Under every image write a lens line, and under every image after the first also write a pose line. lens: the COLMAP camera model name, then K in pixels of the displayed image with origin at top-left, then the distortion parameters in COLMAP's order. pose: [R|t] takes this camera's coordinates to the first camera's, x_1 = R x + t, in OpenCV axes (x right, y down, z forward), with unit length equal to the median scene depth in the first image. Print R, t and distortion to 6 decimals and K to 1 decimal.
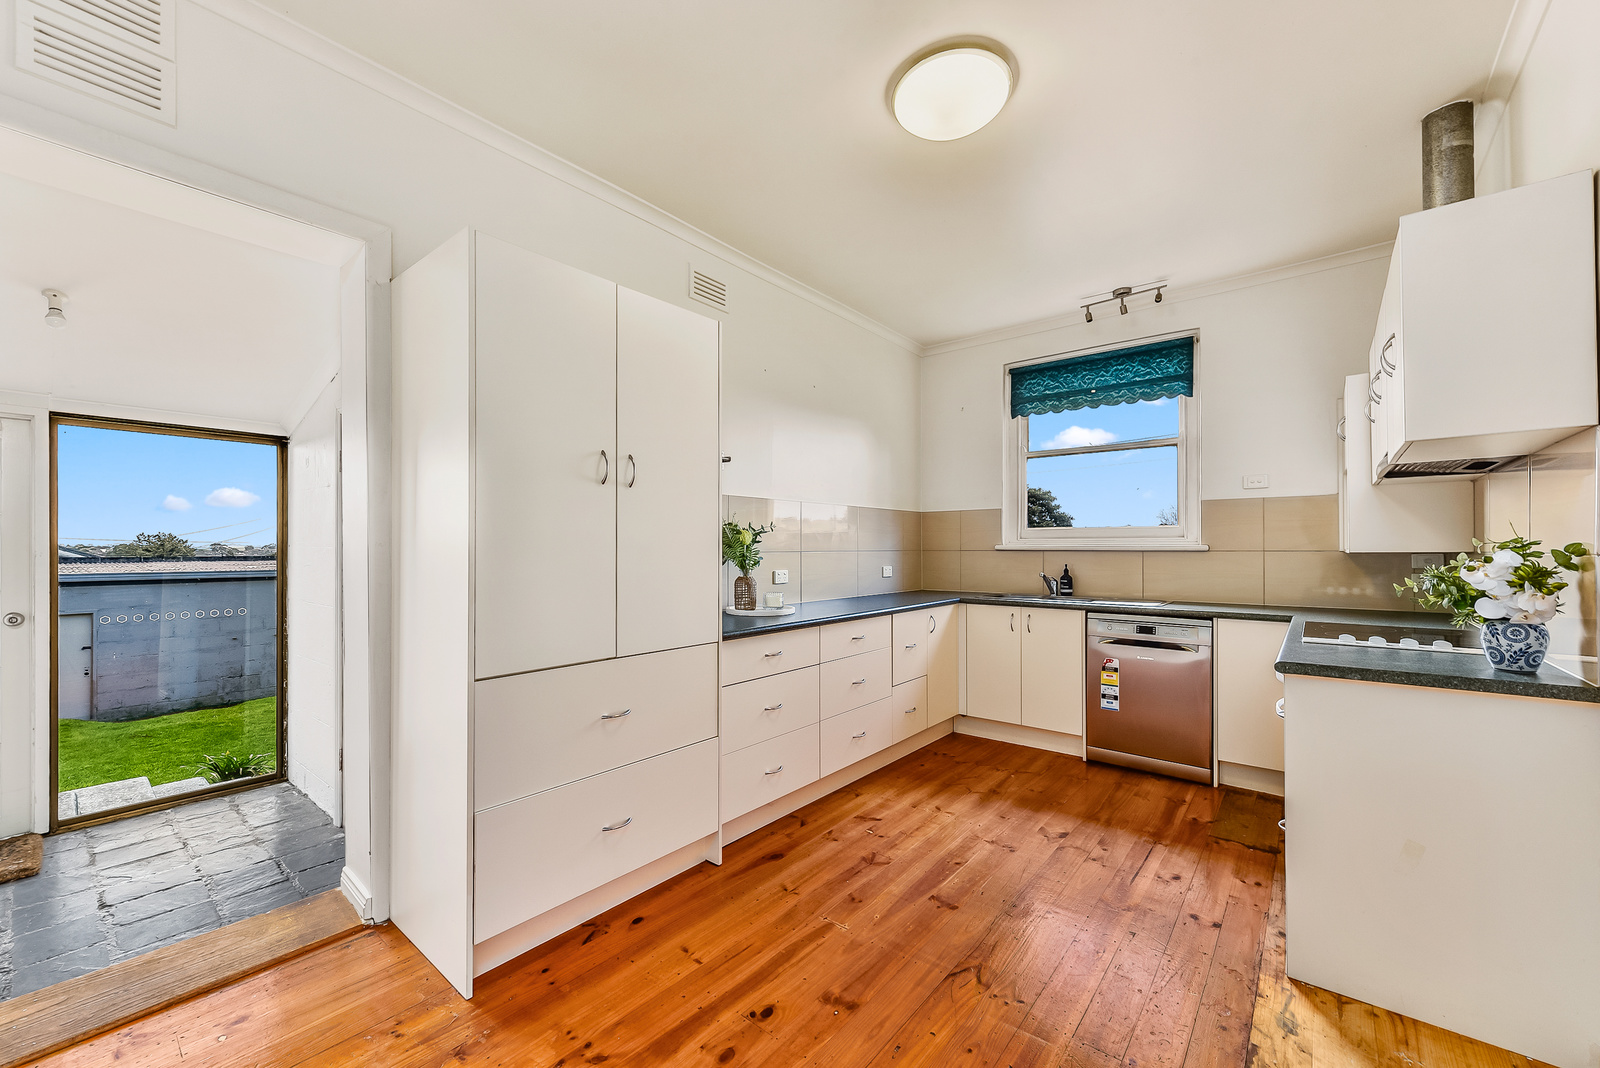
lens RADIAL K [[633.3, 0, 805.2], [0, 633.3, 544.6], [0, 0, 1]] dist [0.000681, 0.000129]
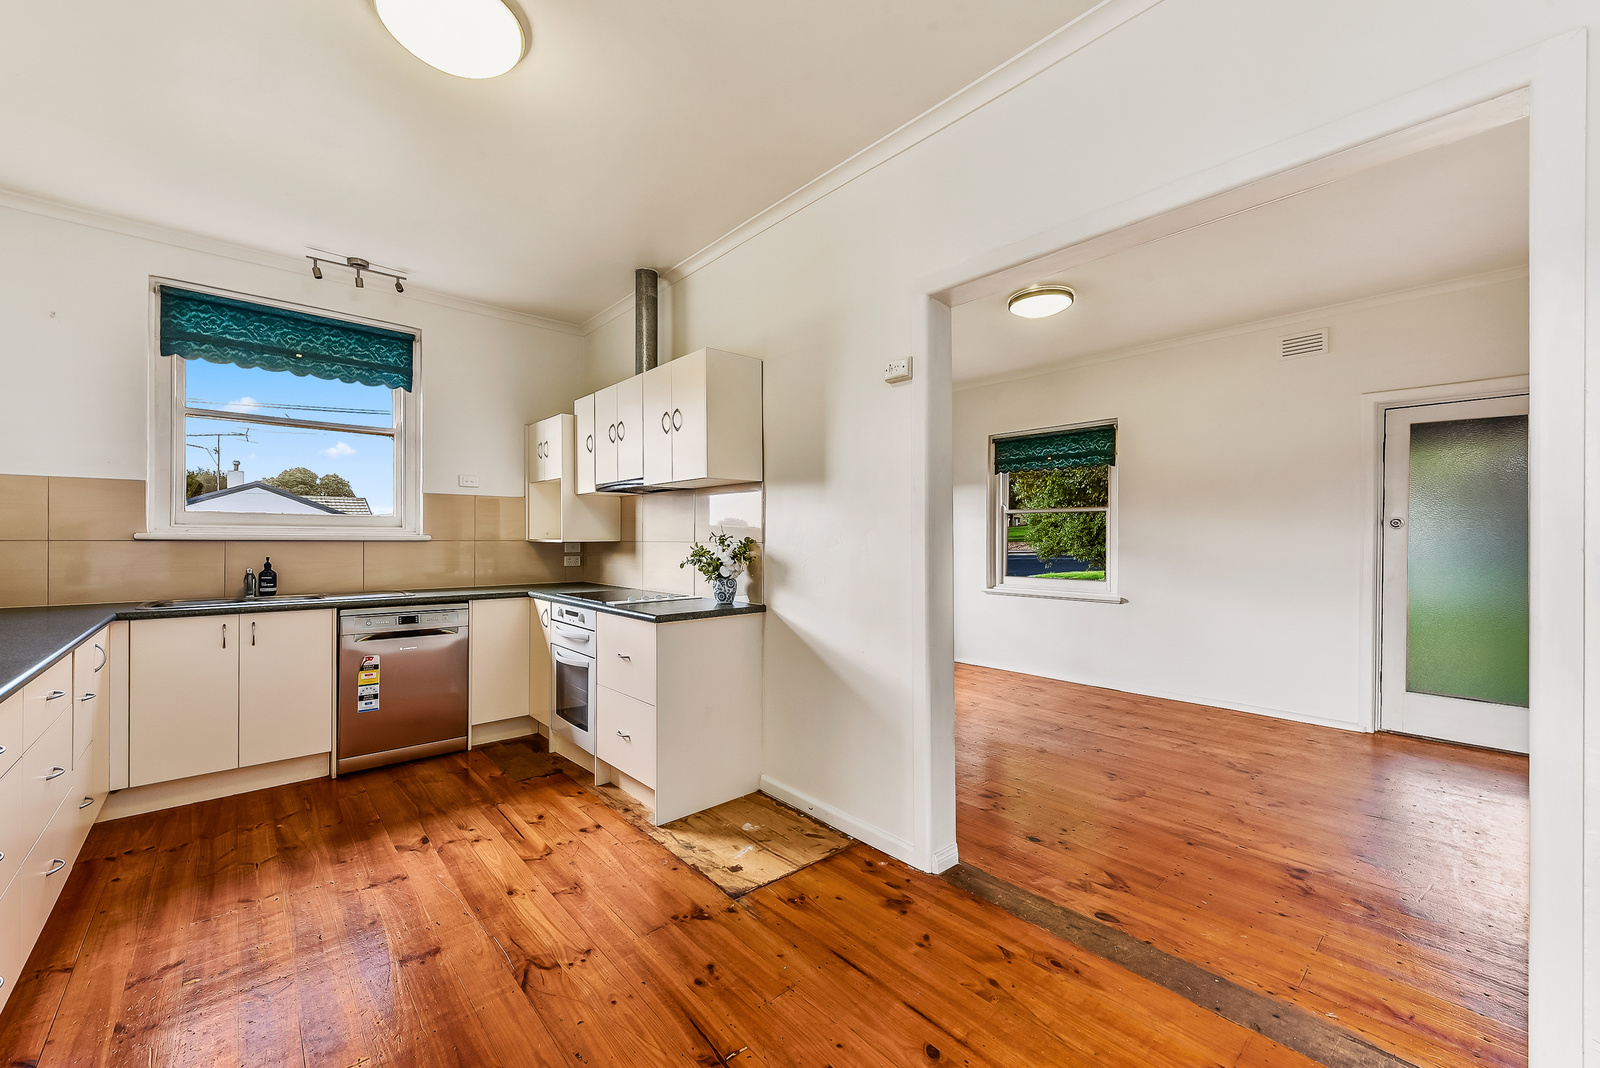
lens RADIAL K [[624.4, 0, 800.0], [0, 624.4, 534.0], [0, 0, 1]] dist [0.000289, -0.000105]
pose [[0.148268, 0.008454, 0.988911, -0.336814], [-0.009640, 0.999928, -0.007102, 0.000216], [-0.988900, -0.008480, 0.148339, 0.236415]]
